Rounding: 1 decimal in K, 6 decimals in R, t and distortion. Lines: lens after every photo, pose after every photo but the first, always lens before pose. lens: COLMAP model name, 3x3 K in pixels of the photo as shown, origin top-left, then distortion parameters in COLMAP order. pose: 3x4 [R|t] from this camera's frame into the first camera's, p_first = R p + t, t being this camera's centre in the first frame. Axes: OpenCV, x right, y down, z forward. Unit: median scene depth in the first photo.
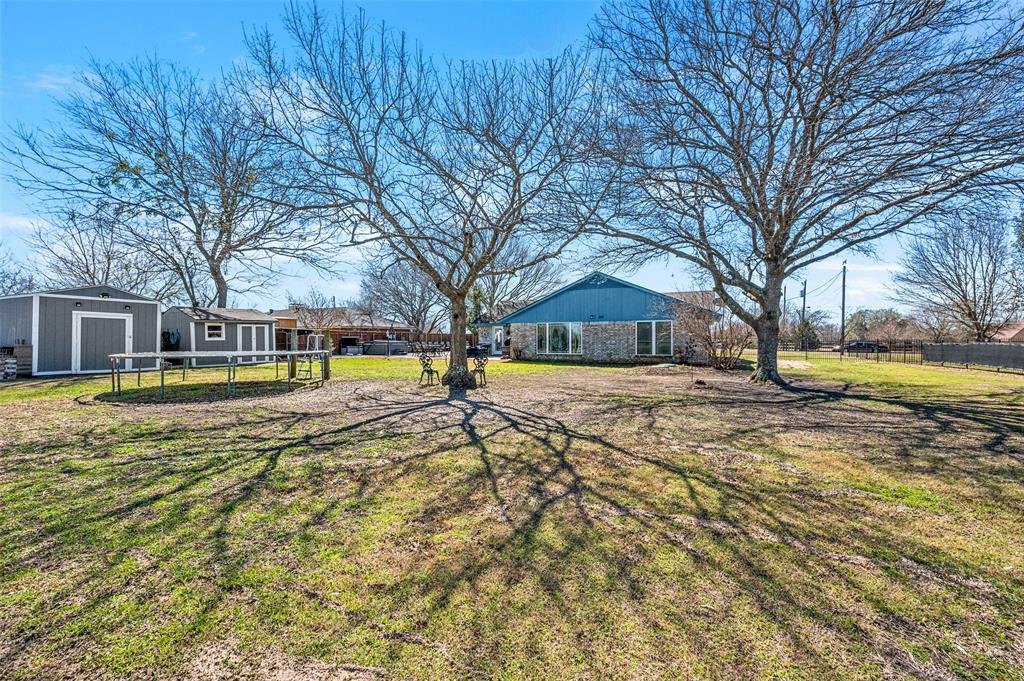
lens RADIAL K [[403.9, 0, 516.6], [0, 403.9, 339.6], [0, 0, 1]] dist [-0.002088, -0.000246]
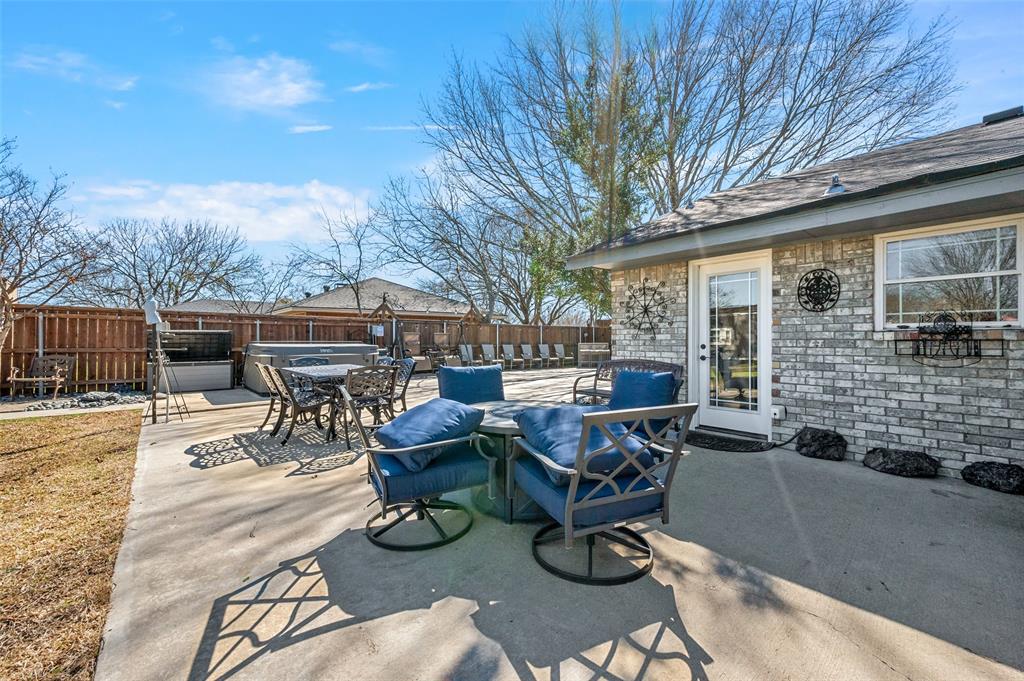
lens RADIAL K [[403.9, 0, 516.6], [0, 403.9, 339.6], [0, 0, 1]] dist [-0.002088, -0.000246]
pose [[0.915699, -0.003274, -0.401851, -0.074484], [0.004274, 0.999990, 0.001593, -0.001385], [0.401841, -0.003176, 0.915704, 1.023342]]
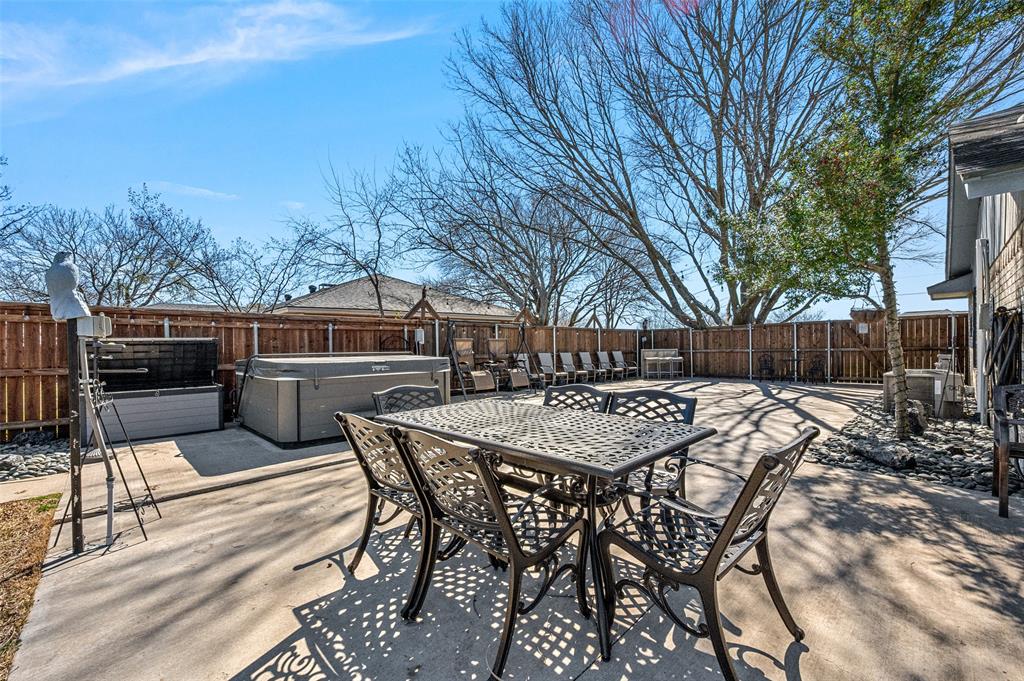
lens RADIAL K [[411.4, 0, 512.1], [0, 411.4, 349.7], [0, 0, 1]] dist [-0.000745, -0.000075]
pose [[0.934688, -0.013606, -0.355209, -0.225604], [0.018532, 0.999773, 0.010469, -0.002730], [0.354986, -0.016369, 0.934728, 1.097737]]
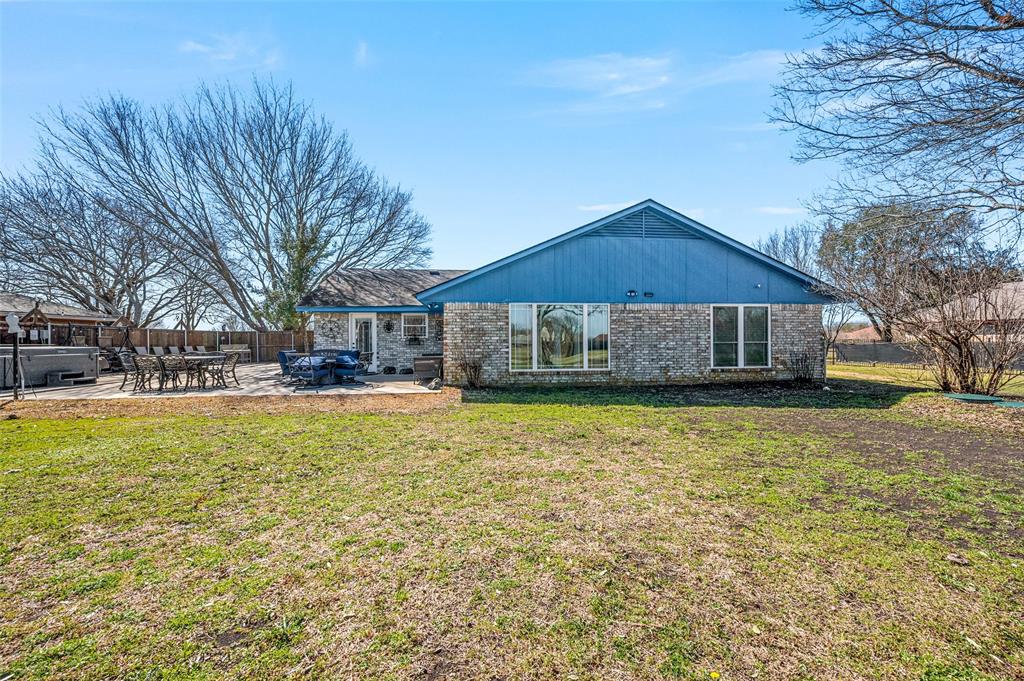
lens RADIAL K [[403.9, 0, 516.6], [0, 403.9, 339.6], [0, 0, 1]] dist [-0.002088, -0.000246]
pose [[0.846547, -0.007548, 0.532260, -0.183070], [0.006959, 0.999971, 0.003113, -0.002968], [-0.532268, 0.001069, 0.846575, 0.628247]]
